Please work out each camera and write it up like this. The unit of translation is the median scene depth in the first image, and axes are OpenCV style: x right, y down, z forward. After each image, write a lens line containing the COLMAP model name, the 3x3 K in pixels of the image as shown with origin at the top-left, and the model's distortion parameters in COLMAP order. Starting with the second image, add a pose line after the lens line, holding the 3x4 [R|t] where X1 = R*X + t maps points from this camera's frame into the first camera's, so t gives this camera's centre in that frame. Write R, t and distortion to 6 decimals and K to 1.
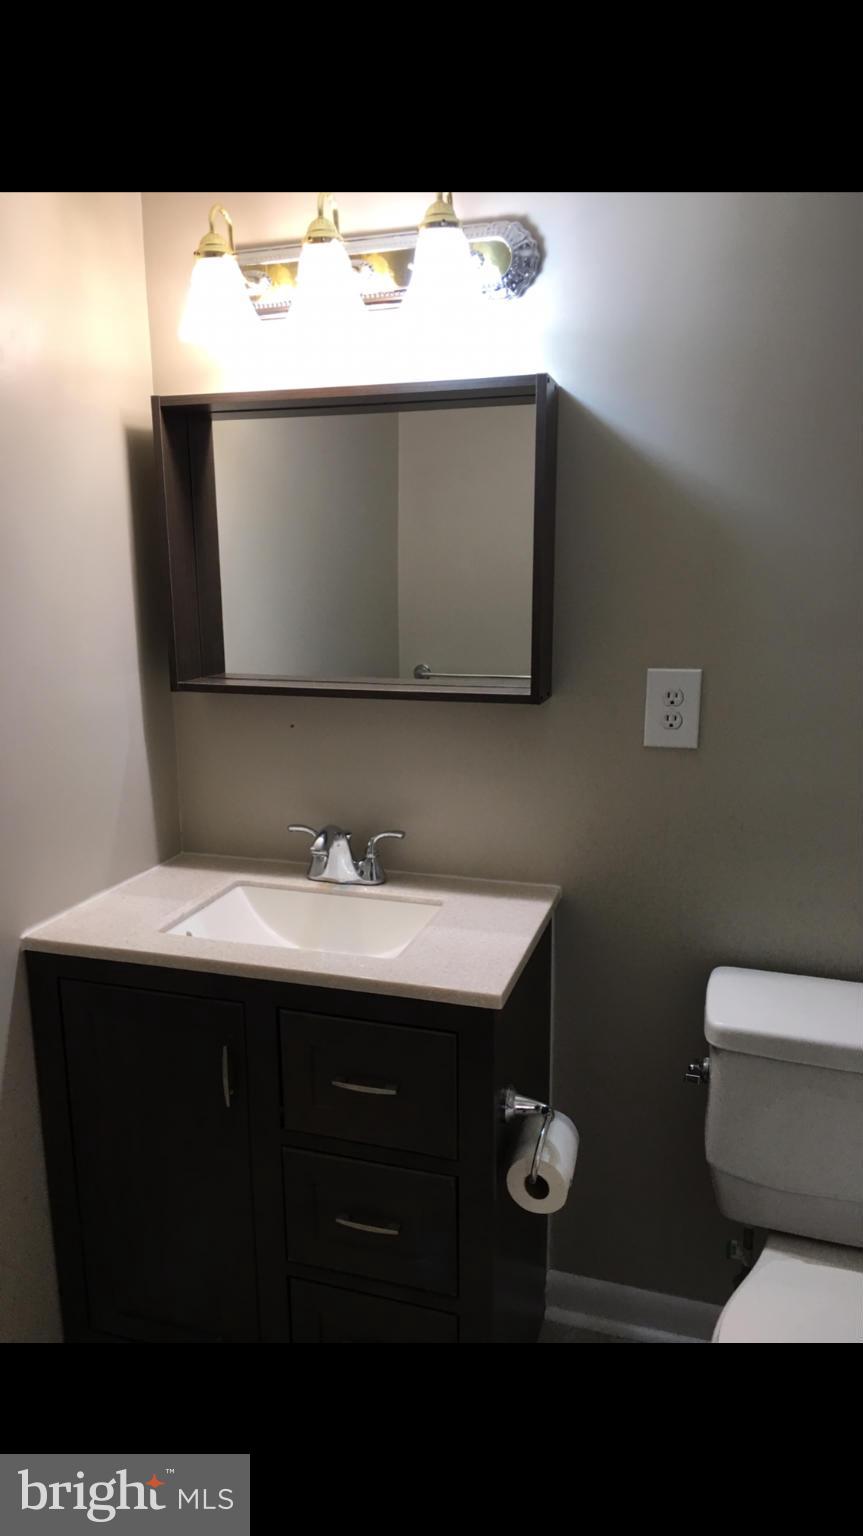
lens RADIAL K [[961.8, 0, 431.5], [0, 961.8, 768.0], [0, 0, 1]] dist [0.054836, 0.000225]
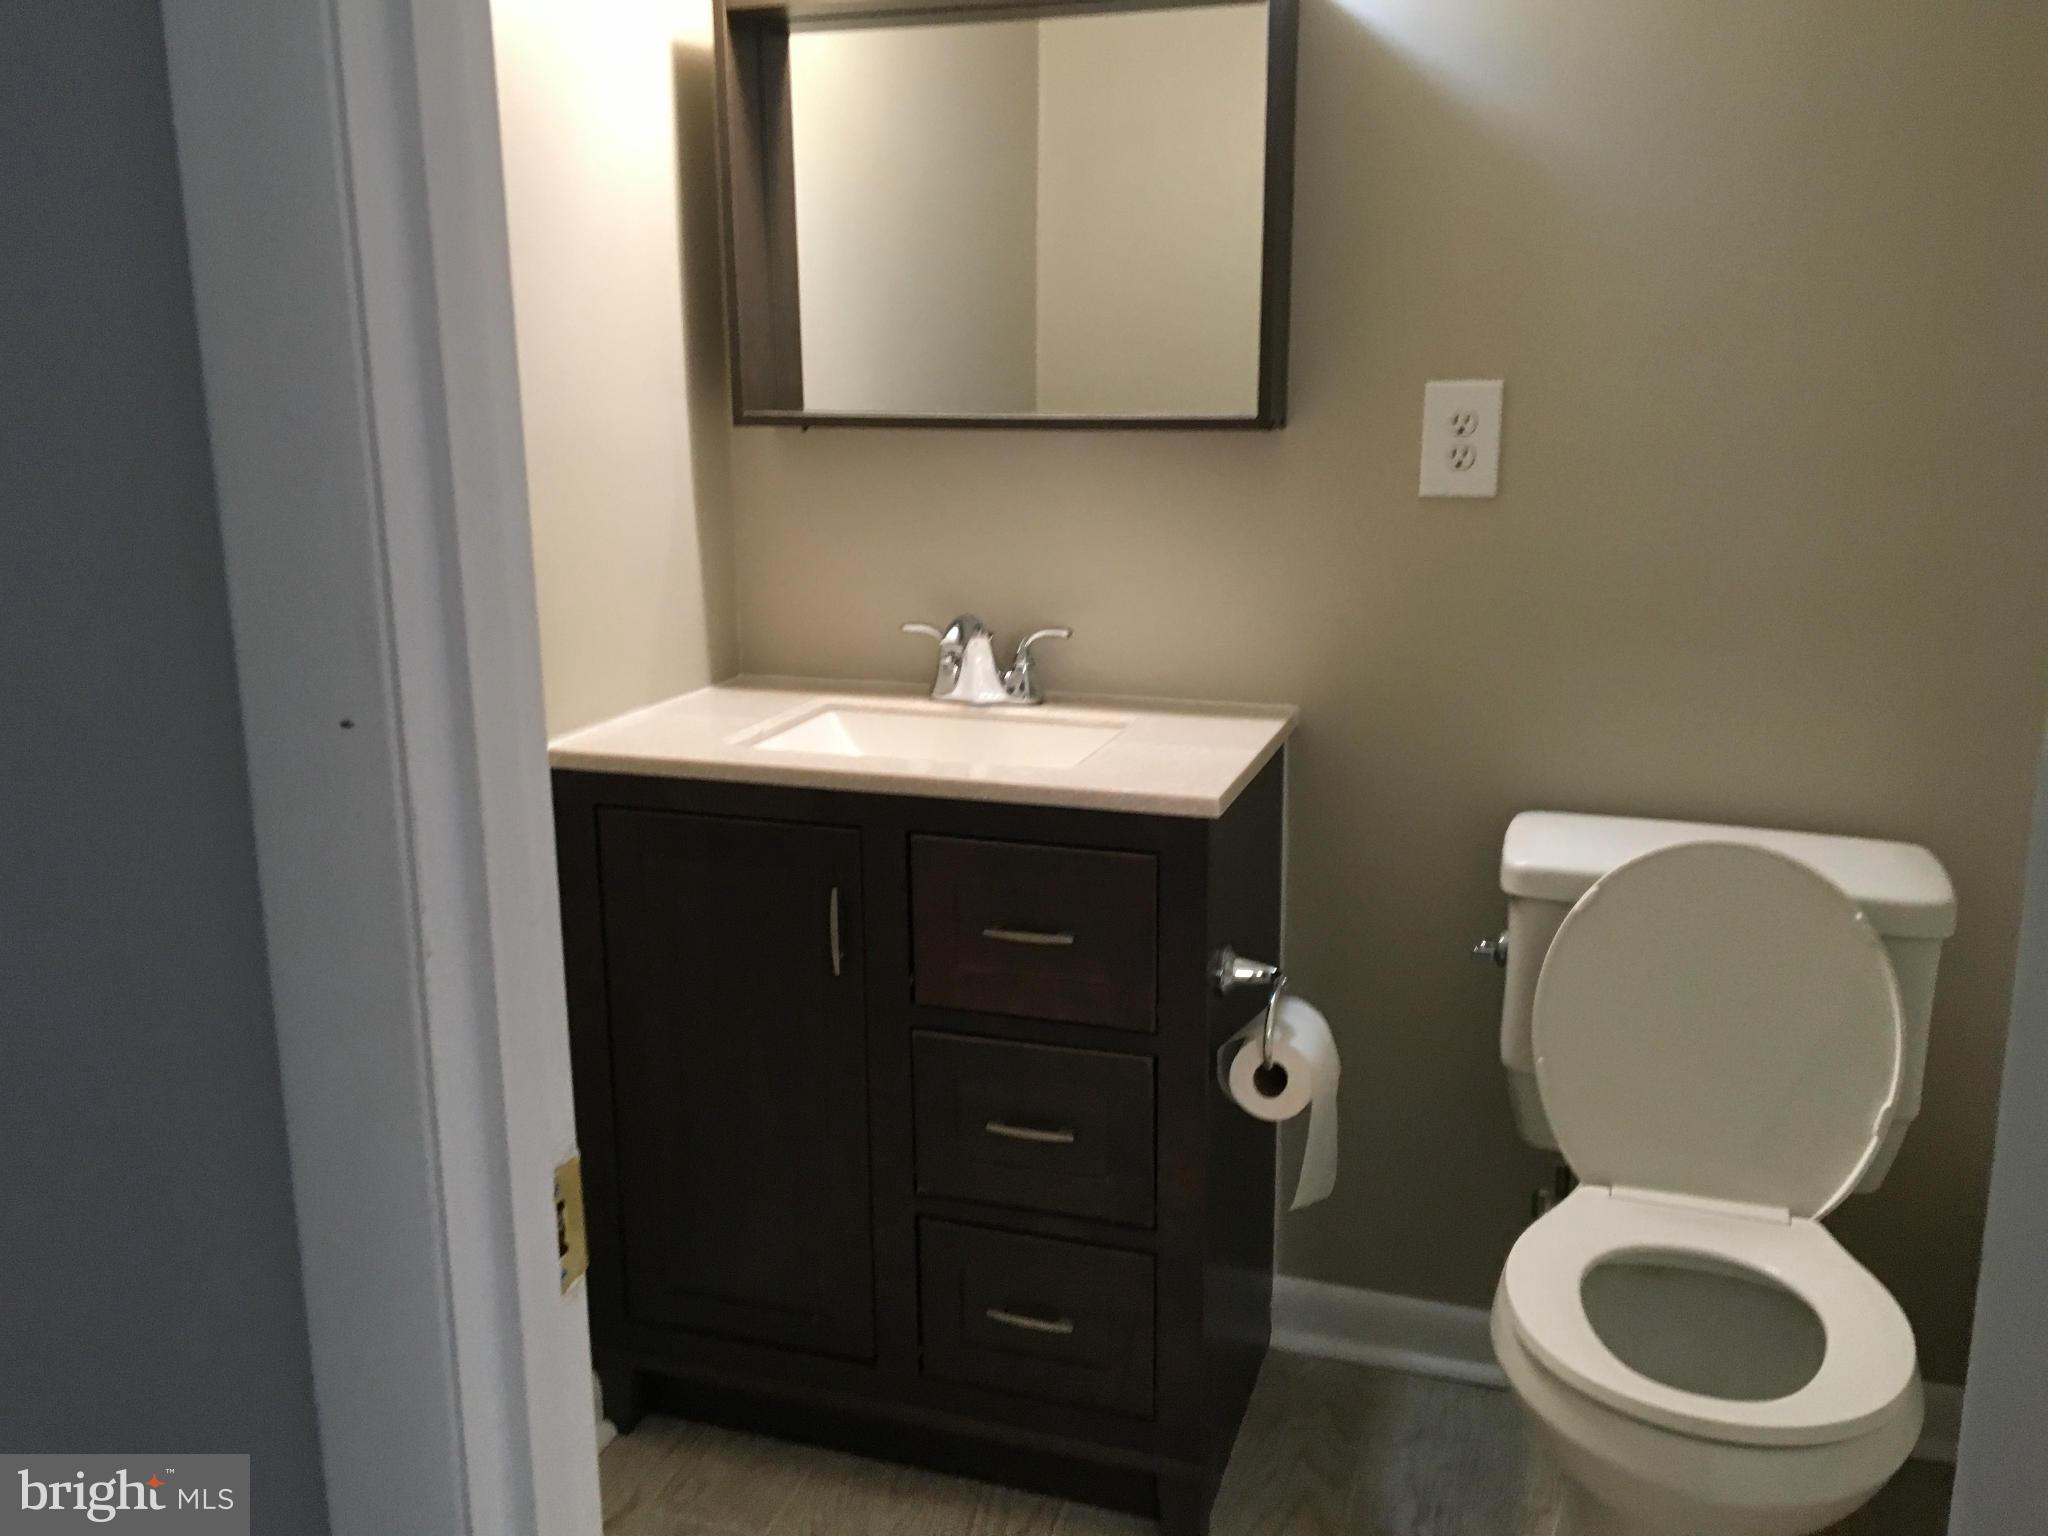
lens RADIAL K [[1731.8, 0, 1024.0], [0, 1731.8, 768.0], [0, 0, 1]] dist [0.107537, -0.163319]
pose [[0.999924, 0.002825, -0.011974, -0.049457], [-0.002724, 0.999960, 0.008466, 0.164247], [0.011998, -0.008433, 0.999892, -0.263573]]
